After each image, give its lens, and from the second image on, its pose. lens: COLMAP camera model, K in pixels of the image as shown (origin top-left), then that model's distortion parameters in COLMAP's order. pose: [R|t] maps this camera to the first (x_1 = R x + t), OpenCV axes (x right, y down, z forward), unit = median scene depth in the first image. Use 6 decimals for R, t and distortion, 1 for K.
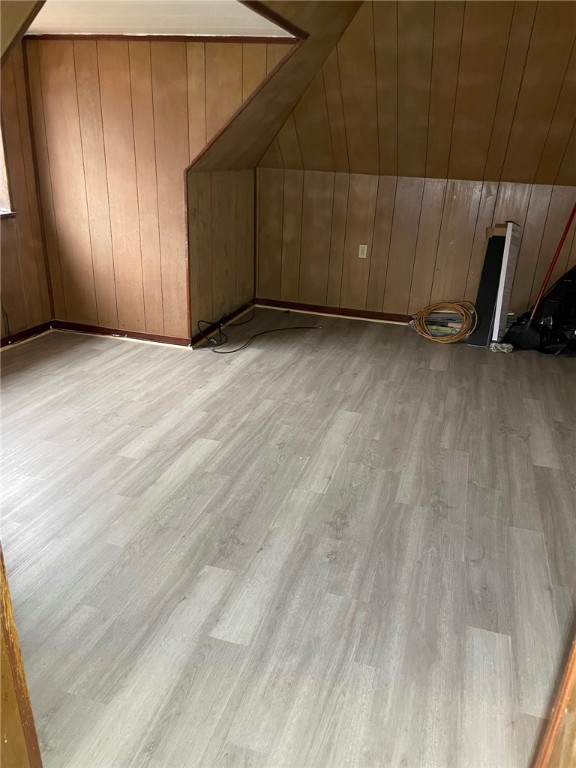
lens RADIAL K [[584.2, 0, 288.4], [0, 584.2, 388.6], [0, 0, 1]] dist [0.072943, -0.006831]
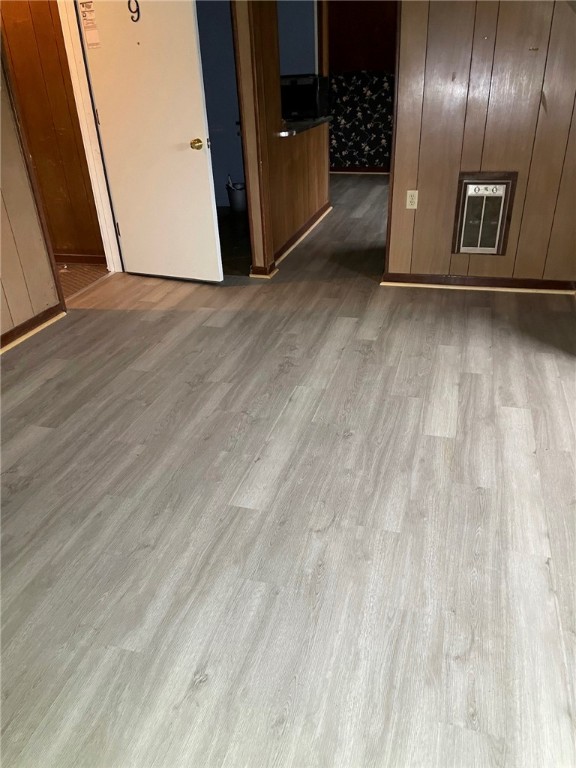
lens RADIAL K [[584.2, 0, 287.9], [0, 584.2, 384.9], [0, 0, 1]] dist [0.072943, -0.006831]
pose [[-0.999760, 0.004056, -0.021532, 0.080104], [-0.014055, 0.635170, 0.772245, -0.522565], [0.016808, 0.772362, -0.634960, 1.340589]]
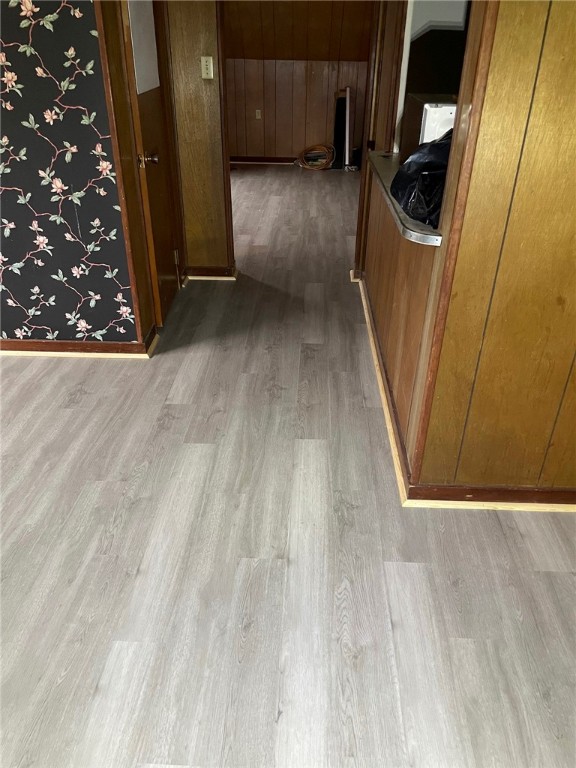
lens RADIAL K [[584.2, 0, 292.9], [0, 584.2, 381.6], [0, 0, 1]] dist [0.072943, -0.006831]
pose [[0.966233, -0.145266, 0.212820, -0.333651], [0.116741, 0.983100, 0.141021, 0.373072], [-0.229708, -0.111414, 0.966861, -0.893435]]
